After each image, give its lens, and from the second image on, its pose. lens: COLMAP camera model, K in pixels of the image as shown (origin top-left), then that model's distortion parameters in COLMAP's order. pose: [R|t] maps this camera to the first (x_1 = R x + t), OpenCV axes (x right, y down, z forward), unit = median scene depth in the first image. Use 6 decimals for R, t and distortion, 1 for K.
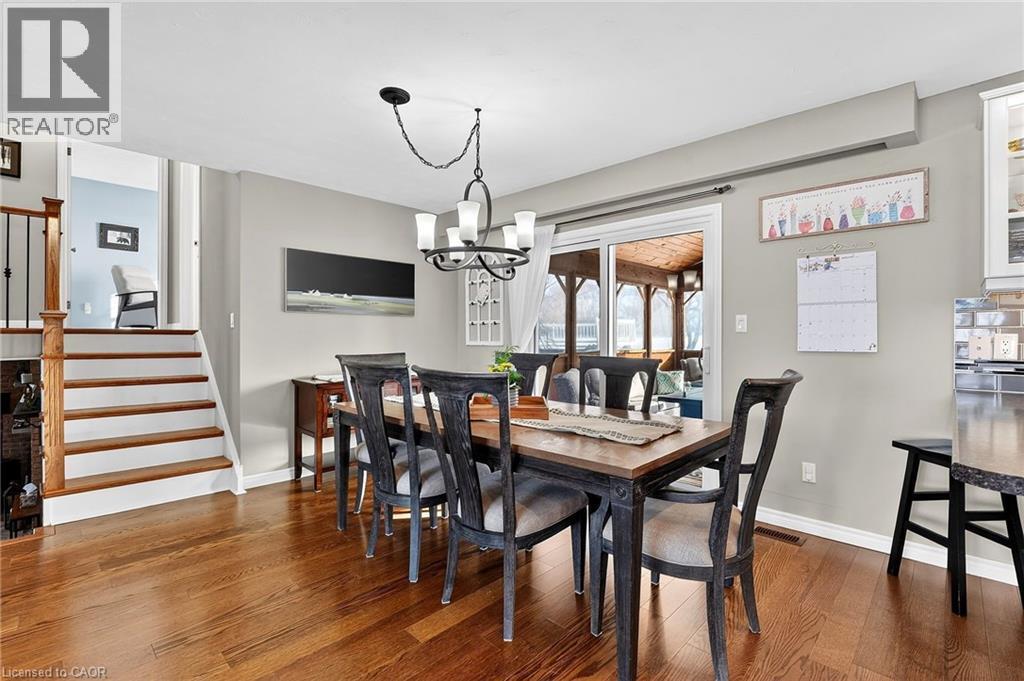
lens RADIAL K [[466.3, 0, 512.0], [0, 466.3, 340.5], [0, 0, 1]] dist [-0.001427, -0.000153]
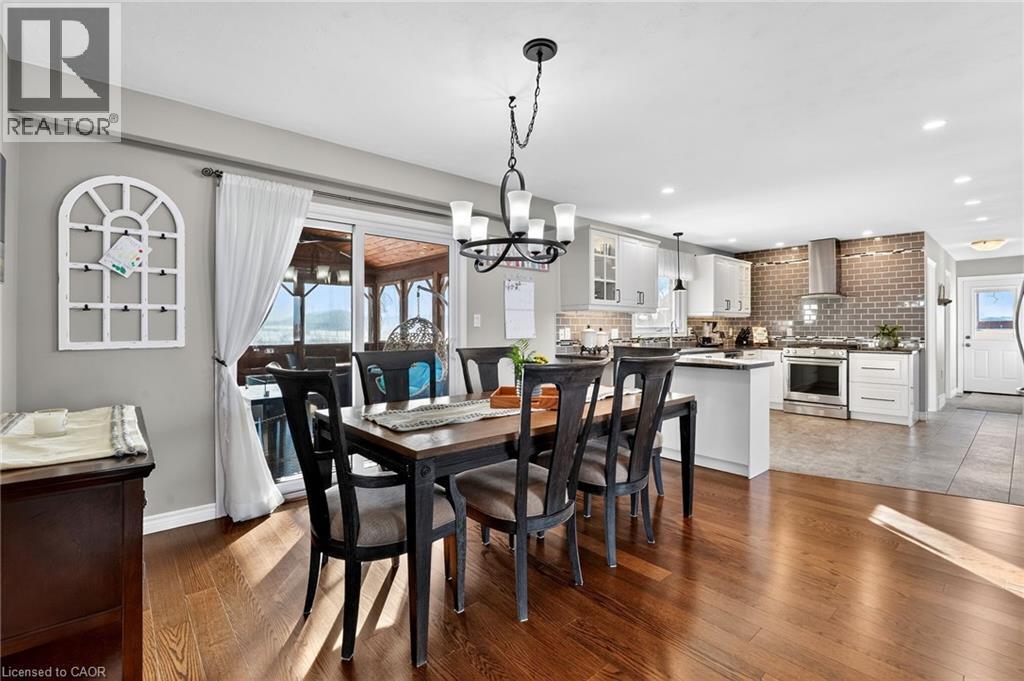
lens RADIAL K [[465.0, 0, 513.2], [0, 465.0, 329.6], [0, 0, 1]] dist [0.000114, -0.000051]
pose [[0.085874, -0.008198, 0.996272, -0.983942], [0.008681, 0.999934, 0.007479, -0.021060], [-0.996268, 0.008007, 0.085940, 0.869577]]
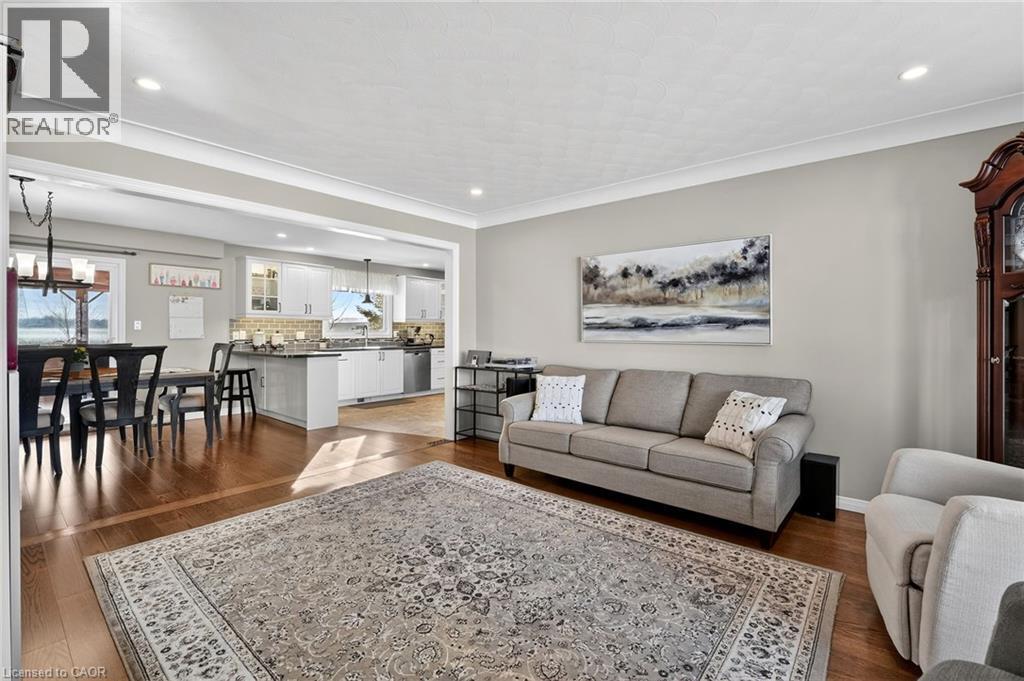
lens RADIAL K [[465.0, 0, 513.2], [0, 465.0, 329.6], [0, 0, 1]] dist [0.000114, -0.000051]
pose [[-0.052851, 0.001334, 0.998602, -1.681540], [0.006985, 0.999975, -0.000967, -0.005801], [-0.998578, 0.006924, -0.052859, -0.494657]]
